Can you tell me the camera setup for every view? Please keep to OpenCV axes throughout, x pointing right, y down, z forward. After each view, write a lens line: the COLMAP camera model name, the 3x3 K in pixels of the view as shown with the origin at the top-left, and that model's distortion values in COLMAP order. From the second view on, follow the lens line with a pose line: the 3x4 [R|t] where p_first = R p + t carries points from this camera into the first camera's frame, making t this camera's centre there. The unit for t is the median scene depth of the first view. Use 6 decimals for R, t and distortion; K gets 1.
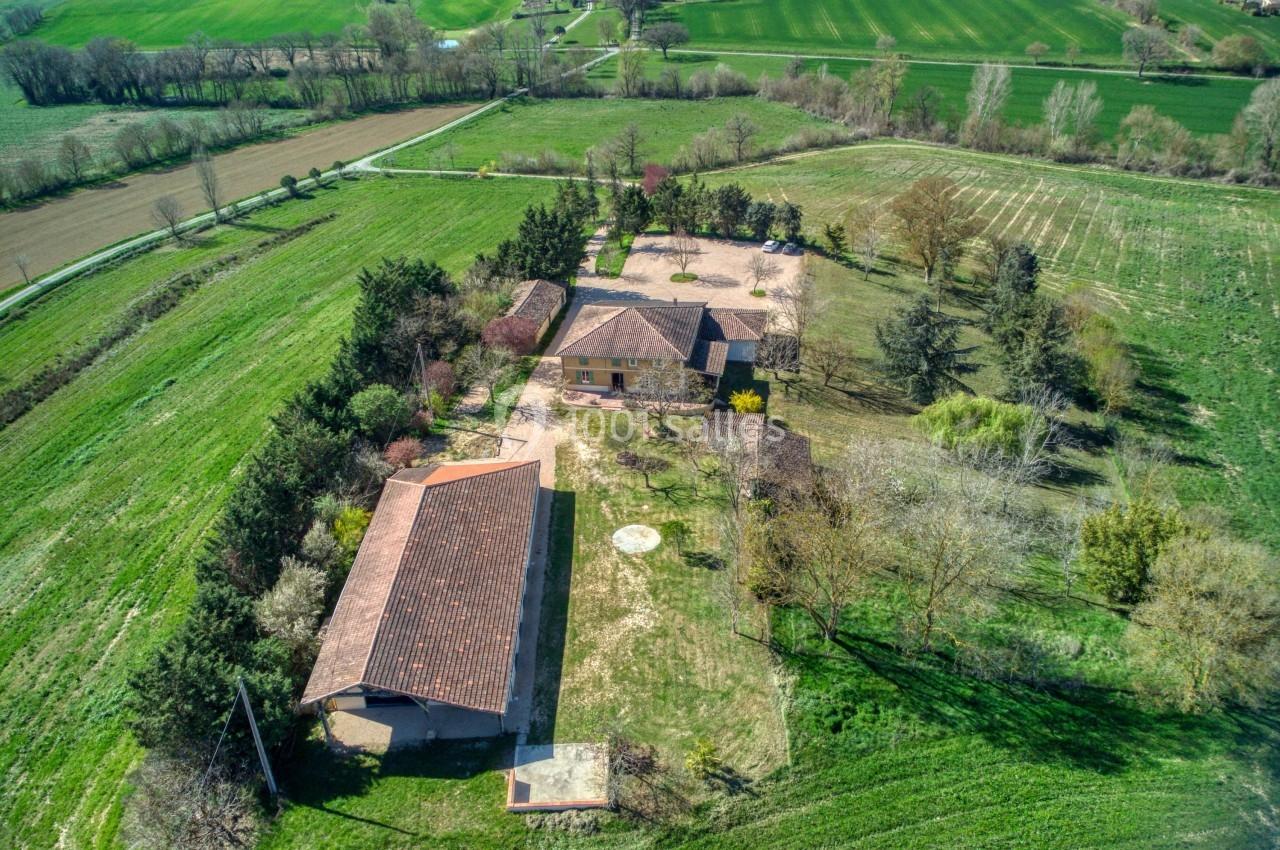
lens RADIAL K [[948.5, 0, 640.0], [0, 948.5, 425.0], [0, 0, 1]] dist [-0.090928, -0.002215]
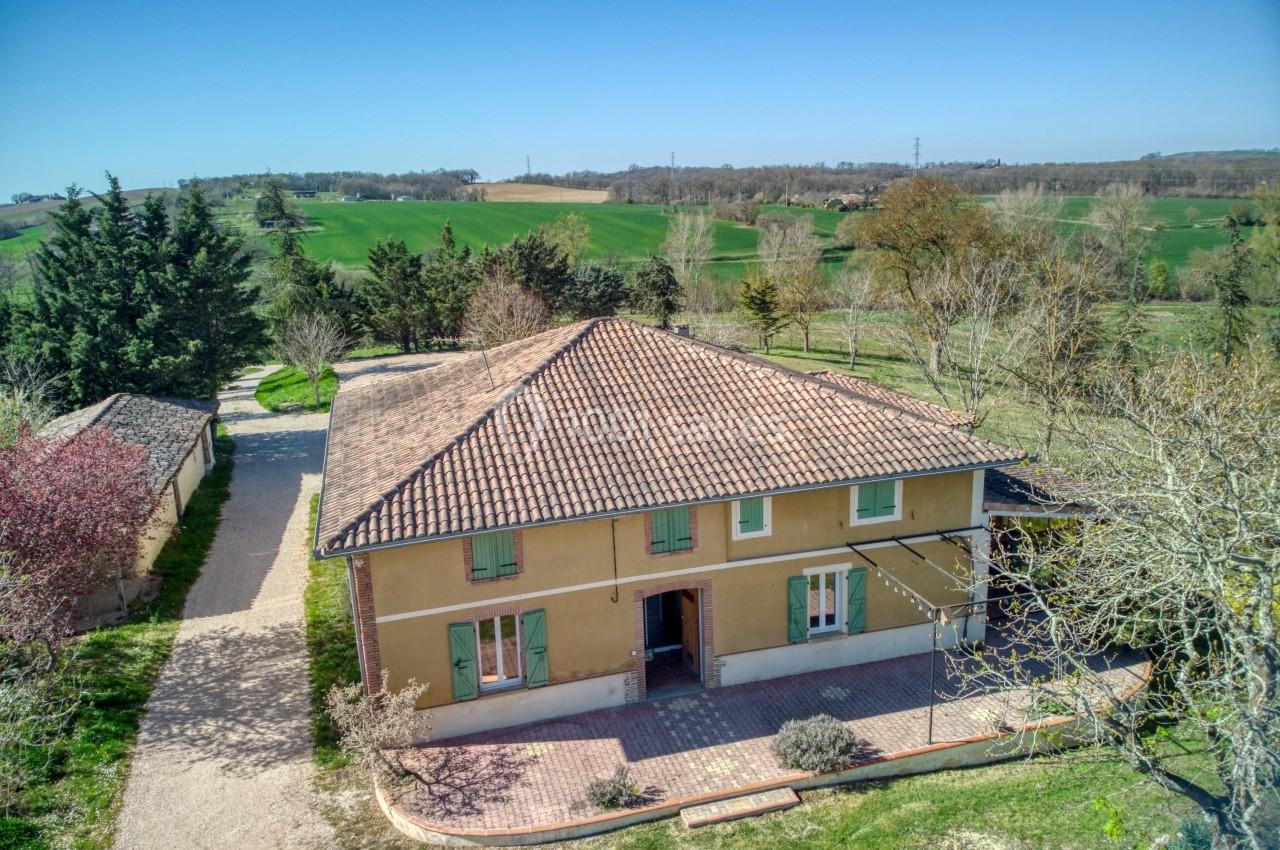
lens RADIAL K [[948.5, 0, 640.0], [0, 948.5, 425.0], [0, 0, 1]] dist [-0.090928, -0.002215]
pose [[0.895838, -0.104268, 0.431975, -0.095320], [0.229424, 0.941033, -0.248641, -0.037721], [-0.380577, 0.321847, 0.866934, 0.760273]]
